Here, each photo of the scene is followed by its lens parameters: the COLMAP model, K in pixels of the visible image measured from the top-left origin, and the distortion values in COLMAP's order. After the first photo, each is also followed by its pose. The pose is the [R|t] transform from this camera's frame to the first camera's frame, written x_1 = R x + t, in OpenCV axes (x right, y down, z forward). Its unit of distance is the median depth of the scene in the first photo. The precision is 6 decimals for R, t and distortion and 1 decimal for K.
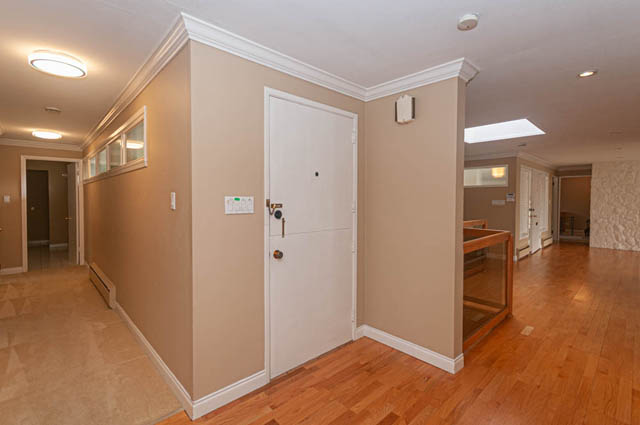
lens RADIAL K [[290.5, 0, 318.4], [0, 290.5, 199.6], [0, 0, 1]] dist [-0.000078, -0.000470]
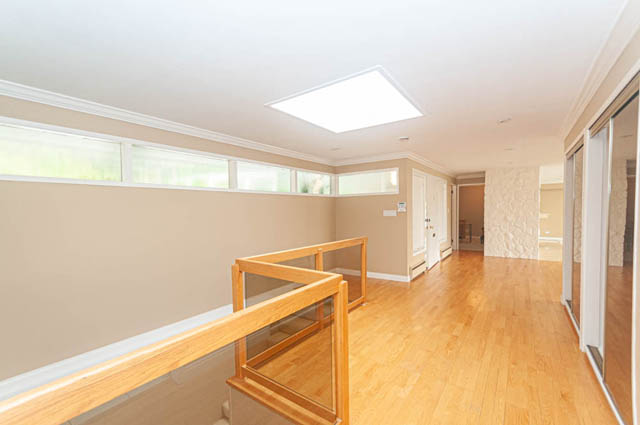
lens RADIAL K [[277.6, 0, 320.0], [0, 277.6, 212.5], [0, 0, 1]] dist [-0.000606, -0.000020]
pose [[0.977605, -0.020934, 0.209405, 0.208386], [0.019092, 0.999759, 0.010816, -0.004292], [-0.209581, -0.006576, 0.977769, 0.210232]]
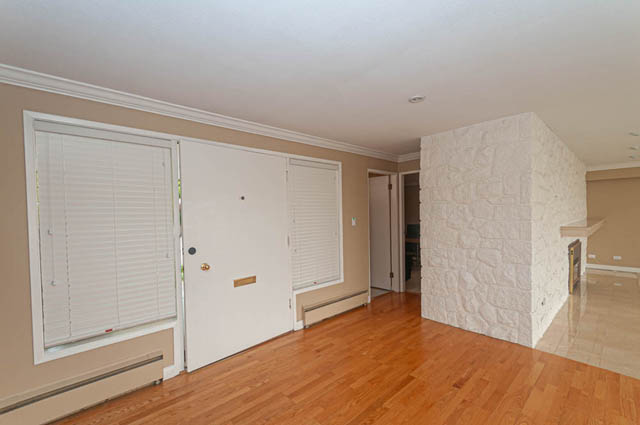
lens RADIAL K [[277.6, 0, 320.0], [0, 277.6, 212.5], [0, 0, 1]] dist [-0.000606, -0.000020]
pose [[0.999631, -0.026740, 0.004677, 0.808528], [0.026765, 0.999627, -0.005416, -0.007320], [-0.004531, 0.005539, 0.999974, 0.579580]]
